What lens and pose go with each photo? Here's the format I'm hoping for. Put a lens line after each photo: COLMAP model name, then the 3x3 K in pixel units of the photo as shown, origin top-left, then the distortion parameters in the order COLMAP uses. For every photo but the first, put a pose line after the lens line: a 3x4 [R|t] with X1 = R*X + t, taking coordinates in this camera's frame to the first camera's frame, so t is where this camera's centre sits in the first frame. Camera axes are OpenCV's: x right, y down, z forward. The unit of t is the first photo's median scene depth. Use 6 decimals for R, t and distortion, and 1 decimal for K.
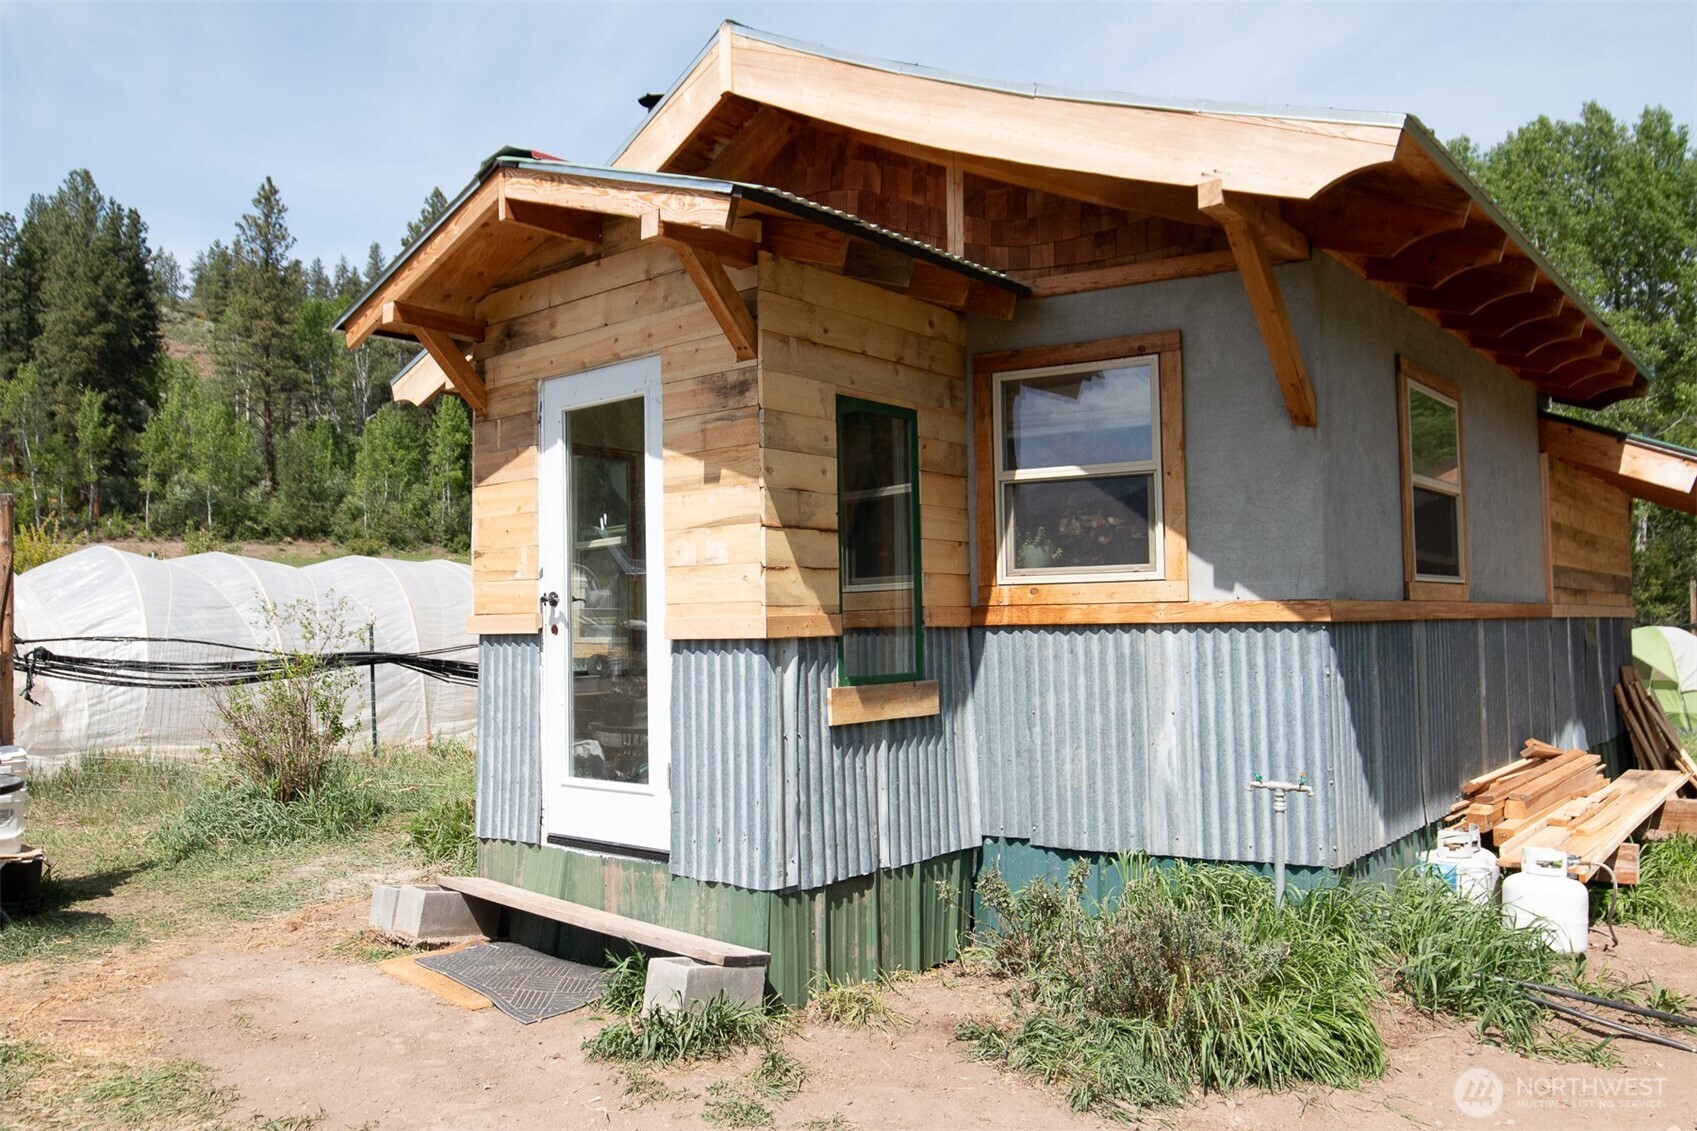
lens RADIAL K [[1229.0, 0, 843.5], [0, 1229.0, 561.9], [0, 0, 1]] dist [-0.030548, 0.002447]
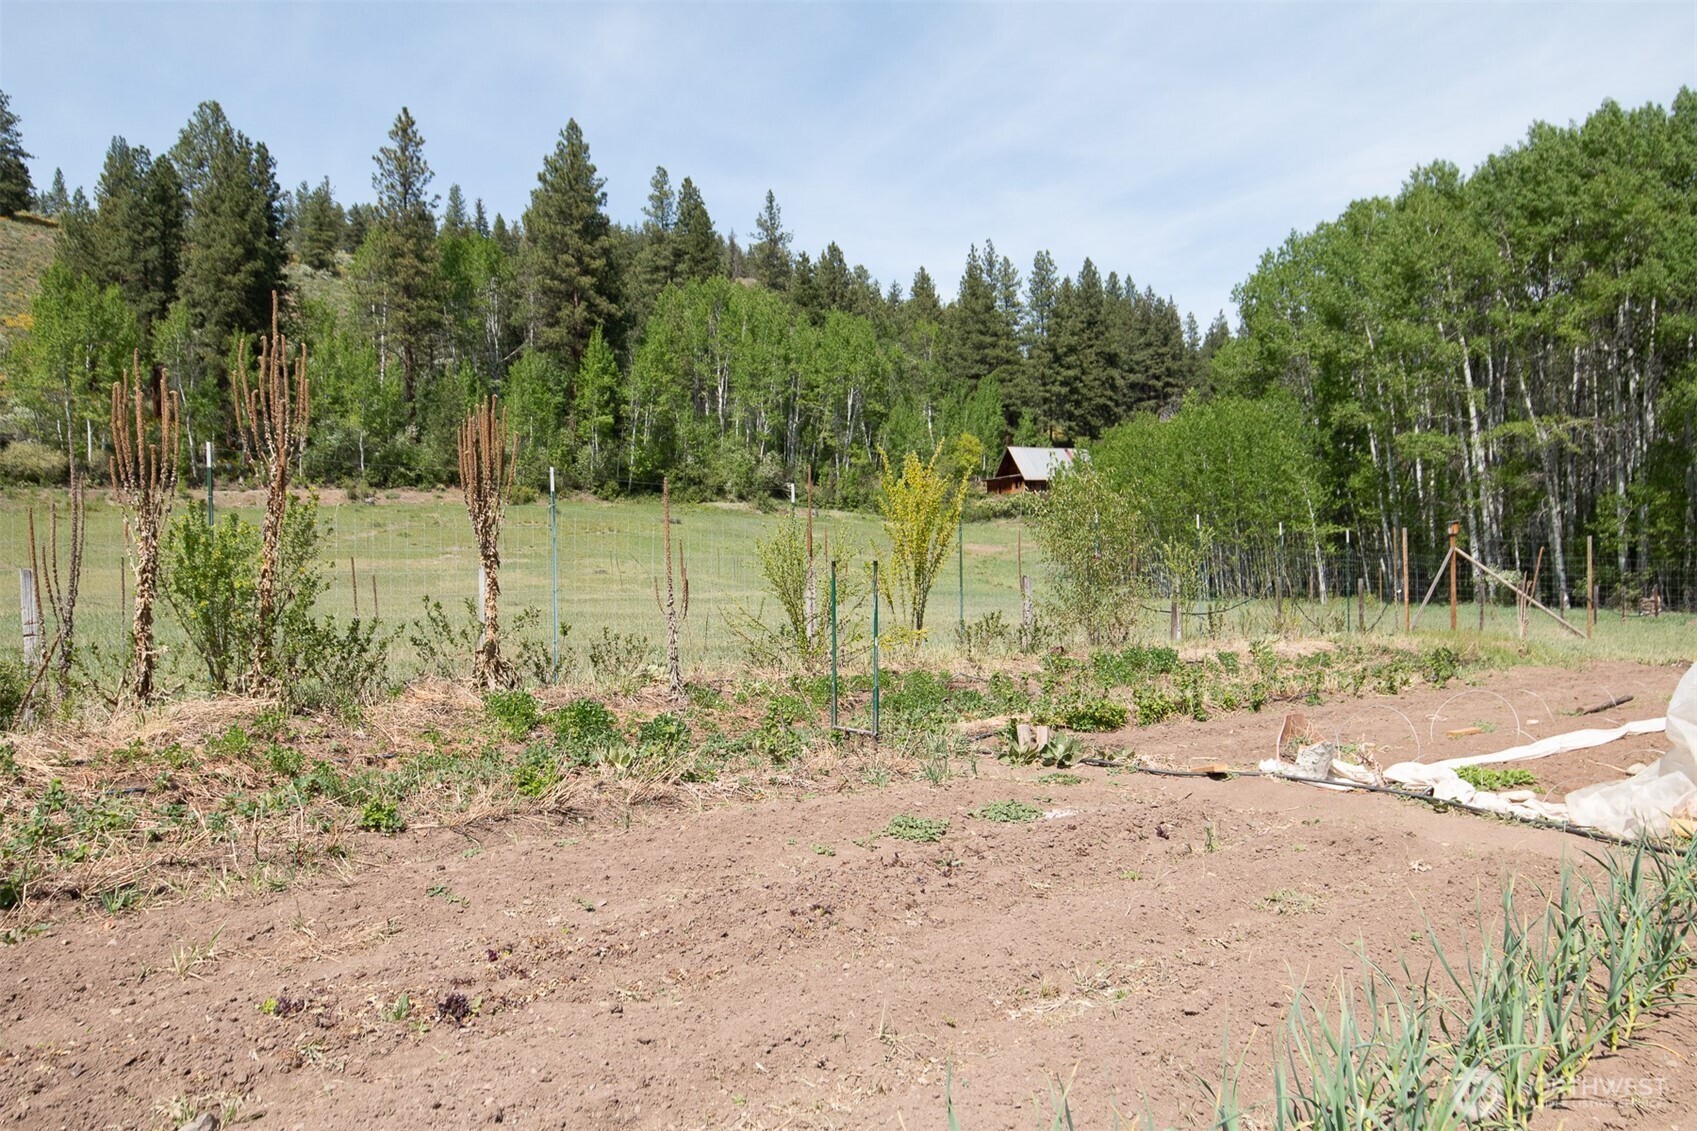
lens RADIAL K [[1229.0, 0, 850.5], [0, 1229.0, 567.5], [0, 0, 1]] dist [-0.030548, 0.002447]
pose [[0.999699, 0.001312, -0.024516, -0.100452], [-0.000178, 0.998933, 0.046190, 0.000804], [0.024550, -0.046172, 0.998632, 0.035357]]
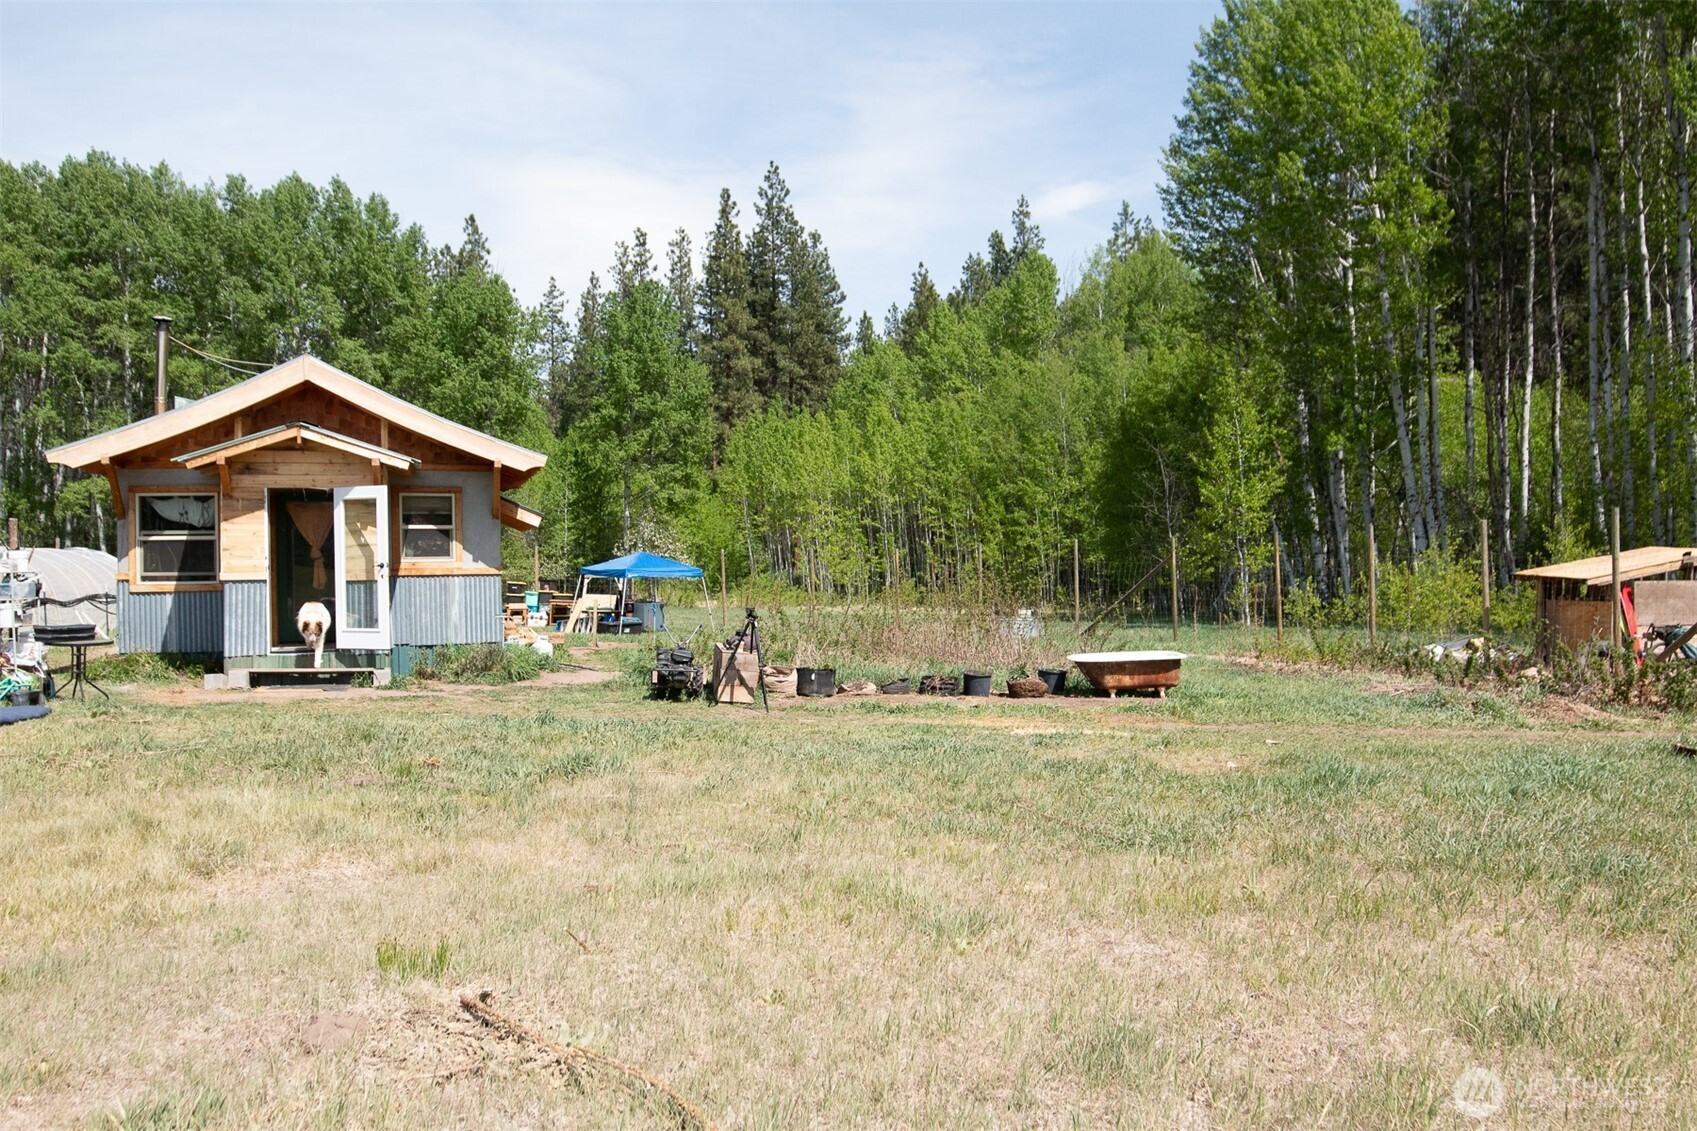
lens RADIAL K [[1229.0, 0, 847.9], [0, 1229.0, 562.2], [0, 0, 1]] dist [-0.030548, 0.002447]
pose [[0.520942, 0.000315, 0.853592, -2.285612], [-0.036499, 0.999094, 0.021907, -0.106776], [-0.852811, -0.042568, 0.520482, -1.861449]]
